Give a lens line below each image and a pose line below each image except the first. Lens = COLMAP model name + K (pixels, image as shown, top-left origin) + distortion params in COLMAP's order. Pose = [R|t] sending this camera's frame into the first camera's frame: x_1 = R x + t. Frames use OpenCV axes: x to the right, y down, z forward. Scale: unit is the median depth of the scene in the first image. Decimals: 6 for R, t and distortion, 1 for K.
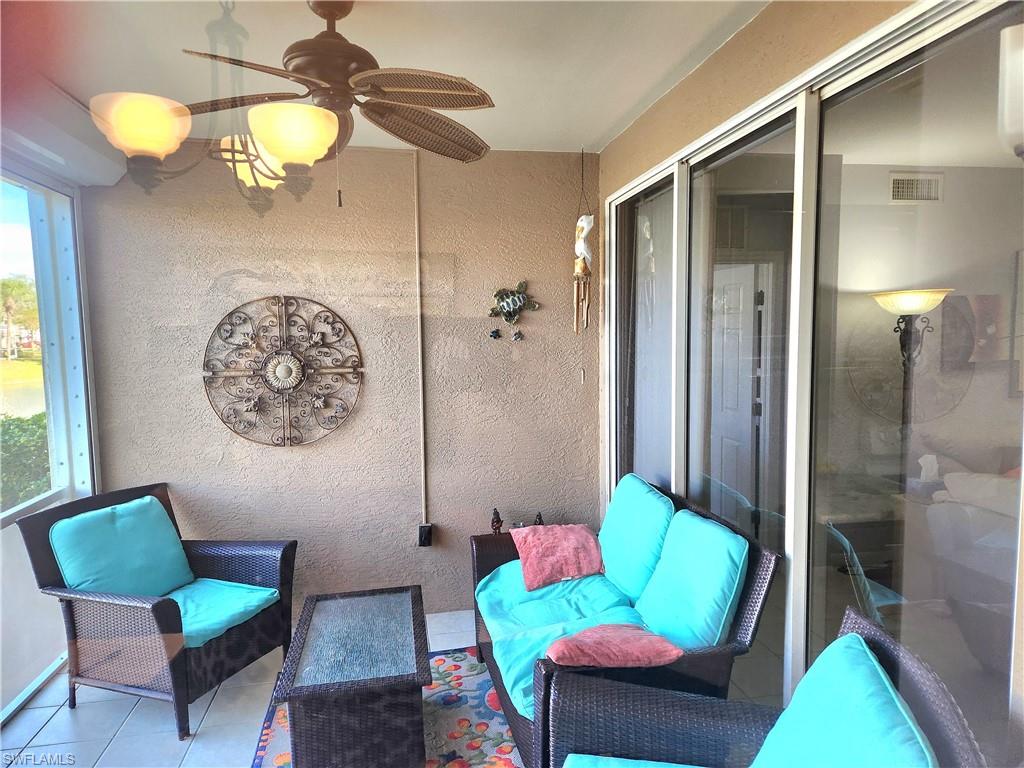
lens RADIAL K [[678.3, 0, 510.5], [0, 678.3, 390.2], [0, 0, 1]] dist [0.067775, -0.068475]
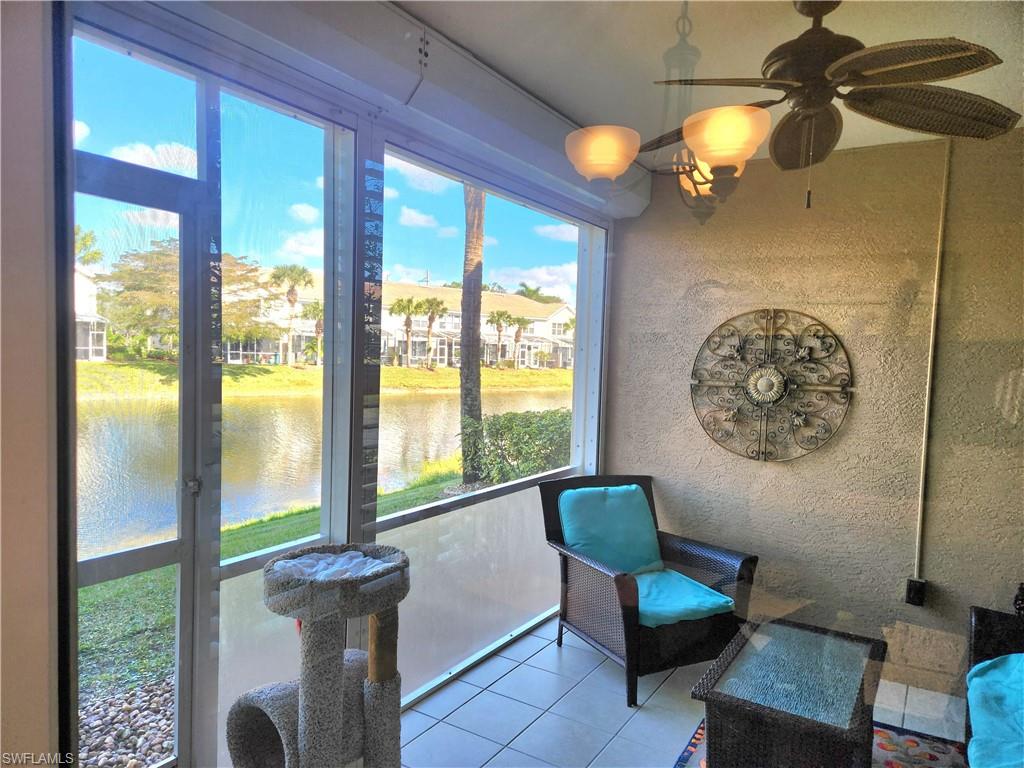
lens RADIAL K [[676.1, 0, 507.5], [0, 676.1, 387.0], [0, 0, 1]] dist [0.079106, -0.066191]
pose [[0.733279, 0.075897, -0.675679, 0.067083], [-0.101466, 0.994838, 0.001631, 0.012525], [0.672314, 0.067363, 0.737194, 0.017540]]
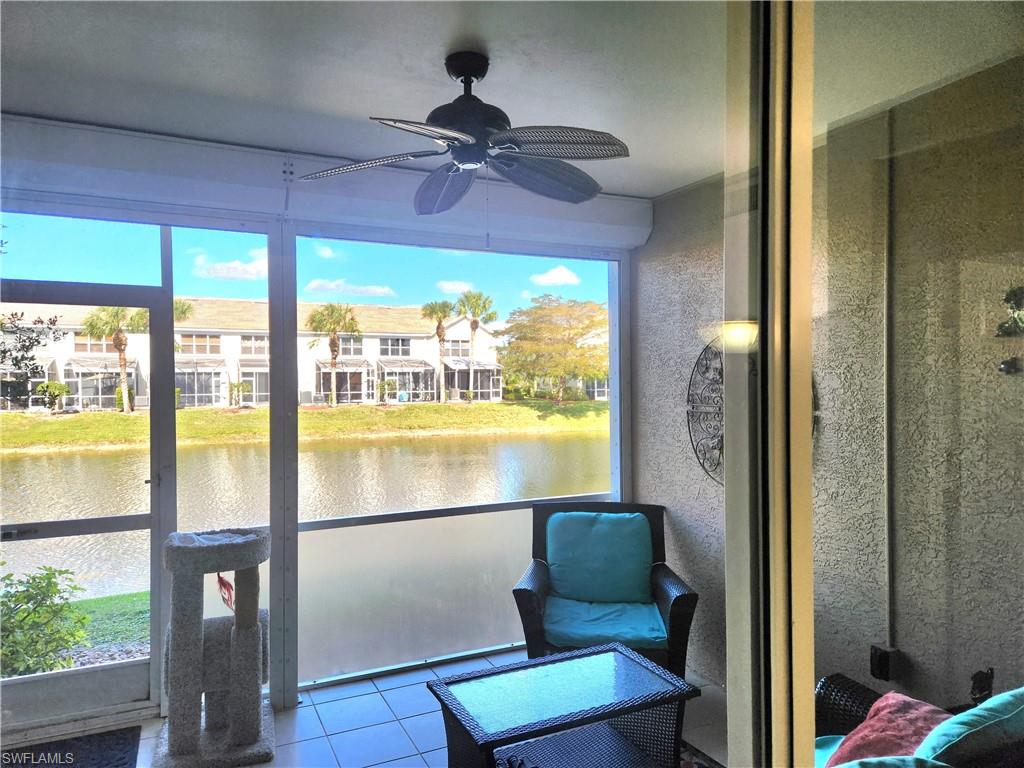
lens RADIAL K [[676.1, 0, 507.5], [0, 676.1, 387.0], [0, 0, 1]] dist [0.079106, -0.066191]
pose [[0.252243, 0.022460, -0.967403, 0.494941], [-0.076631, 0.997054, 0.003168, -0.039330], [0.964625, 0.073334, 0.253221, 0.498355]]
